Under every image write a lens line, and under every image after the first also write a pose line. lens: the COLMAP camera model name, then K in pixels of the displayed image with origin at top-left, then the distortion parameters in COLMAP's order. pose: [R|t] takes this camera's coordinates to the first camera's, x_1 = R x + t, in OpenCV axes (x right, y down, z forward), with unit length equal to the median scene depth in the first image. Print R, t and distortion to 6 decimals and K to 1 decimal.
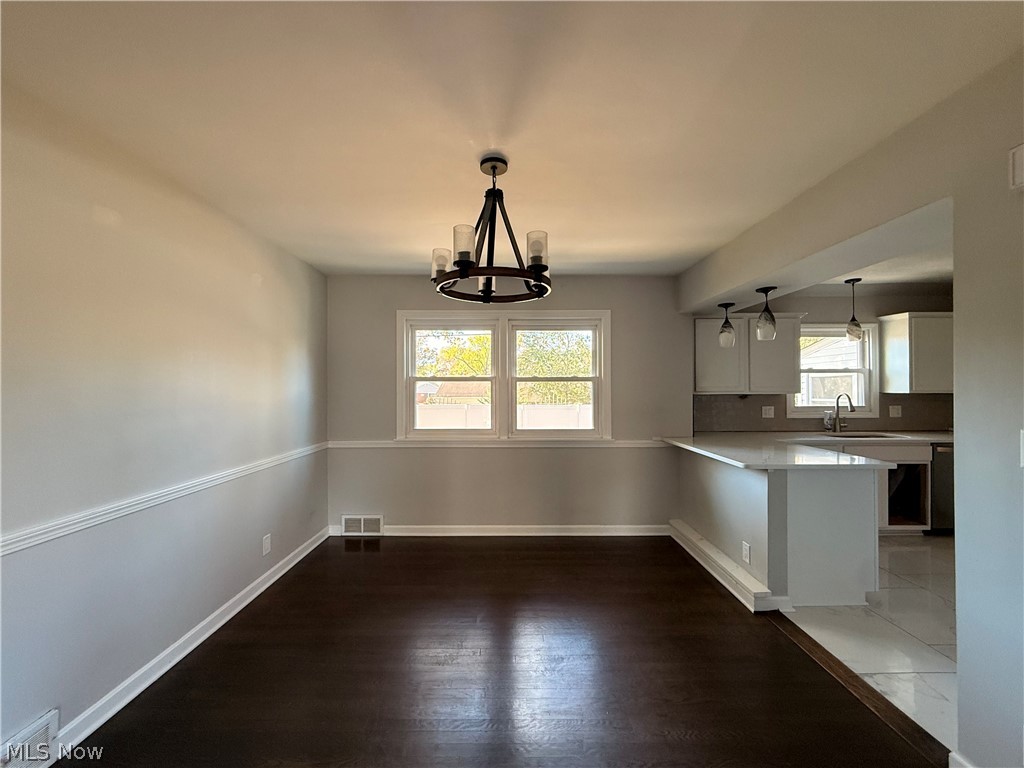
lens RADIAL K [[408.1, 0, 508.9], [0, 408.1, 386.7], [0, 0, 1]] dist [0.000764, -0.000062]
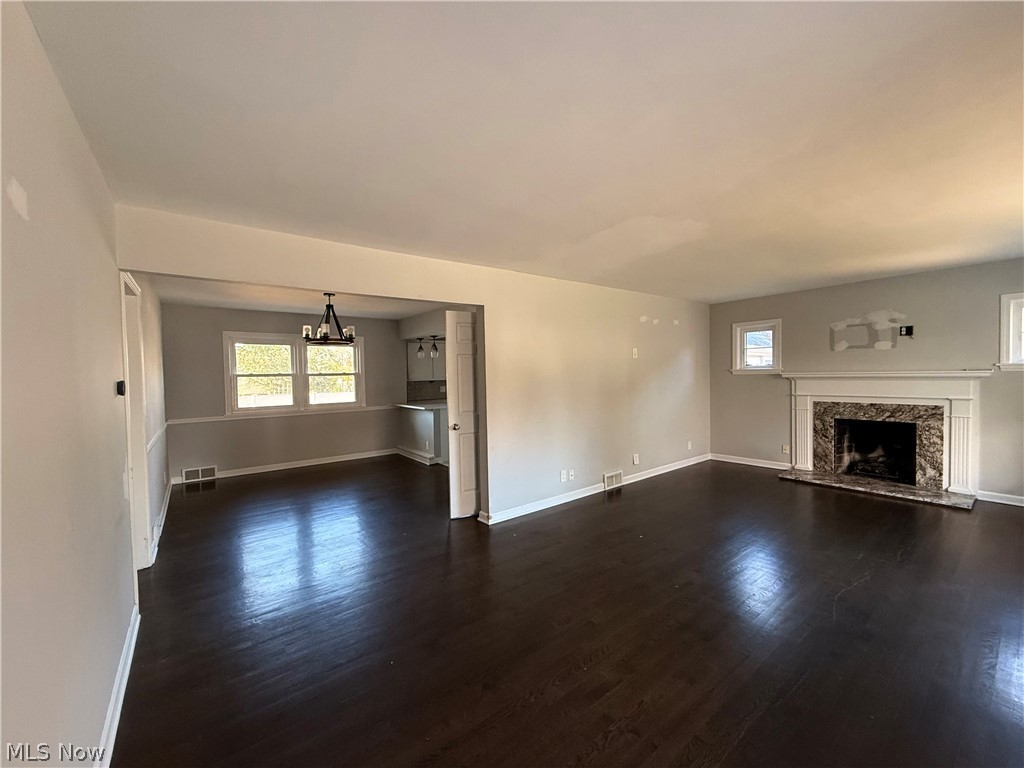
lens RADIAL K [[408.1, 0, 509.6], [0, 408.1, 383.4], [0, 0, 1]] dist [0.000764, -0.000062]
pose [[0.794477, -0.028950, 0.606604, -0.349326], [0.017686, 0.999542, 0.024540, -0.010084], [-0.607037, -0.008768, 0.794625, -0.864955]]
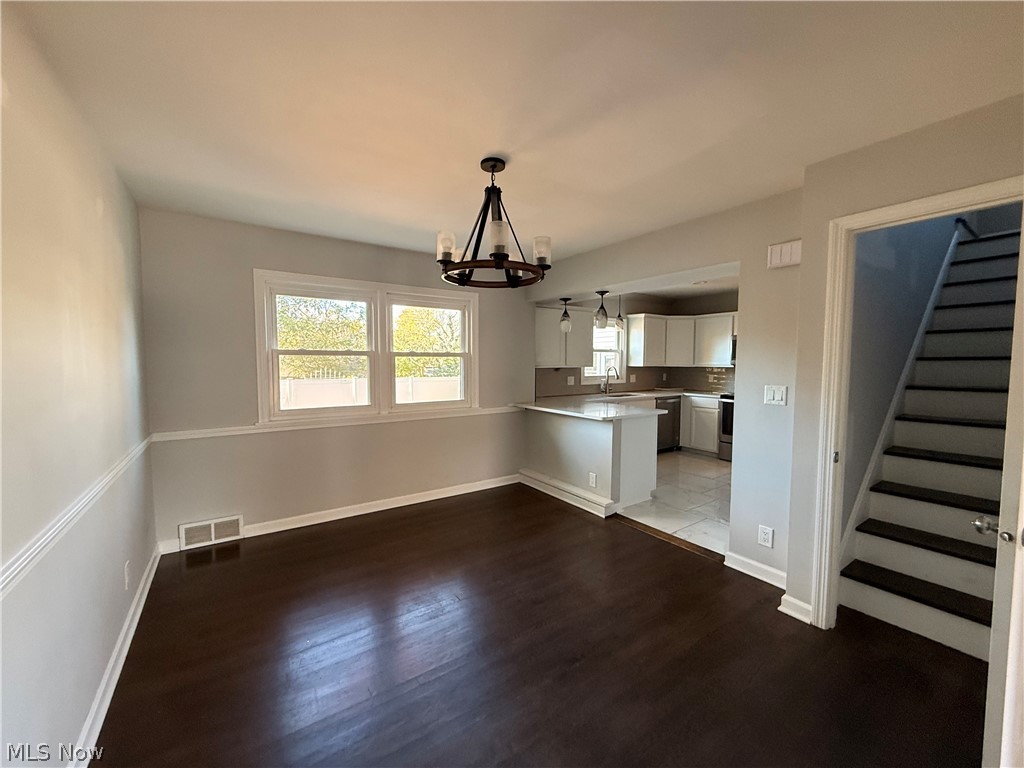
lens RADIAL K [[408.1, 0, 511.5], [0, 408.1, 384.0], [0, 0, 1]] dist [0.000764, -0.000062]
pose [[0.824957, -0.028345, 0.564484, -0.312952], [-0.004484, 0.998382, 0.056687, -0.003269], [-0.565177, -0.049296, 0.823496, 0.008079]]
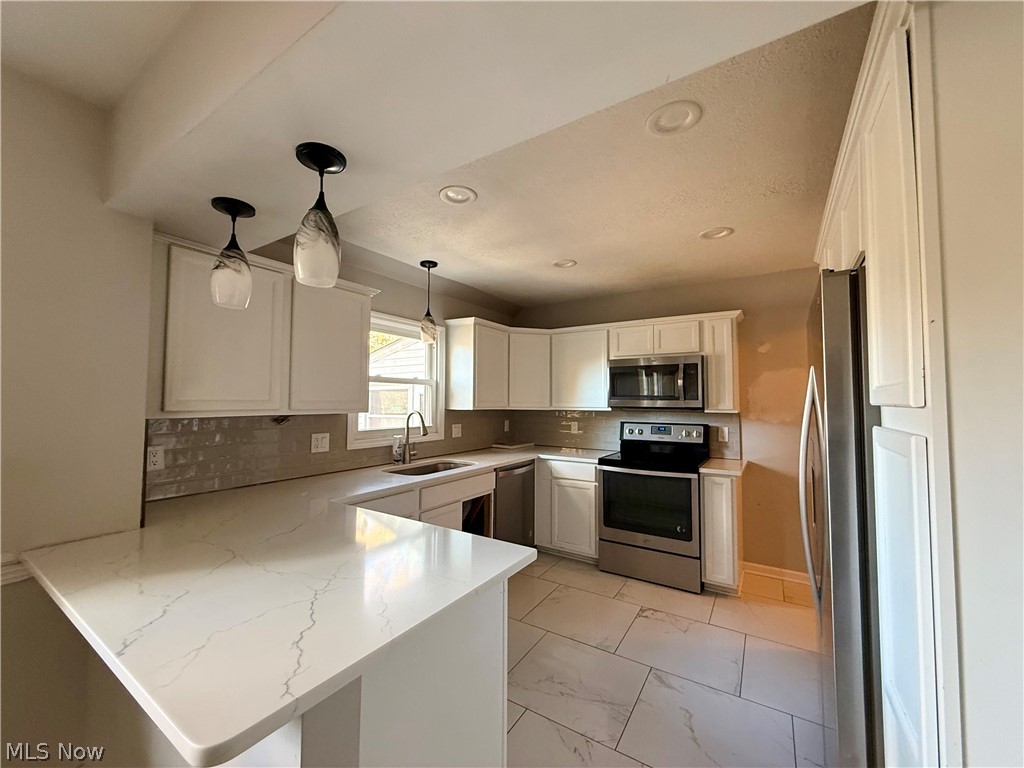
lens RADIAL K [[408.1, 0, 508.0], [0, 408.1, 381.3], [0, 0, 1]] dist [0.000764, -0.000062]
pose [[0.551246, 0.046571, 0.833042, 0.306353], [-0.008610, 0.998705, -0.050135, -0.002434], [-0.834298, 0.020464, 0.550934, 0.474253]]
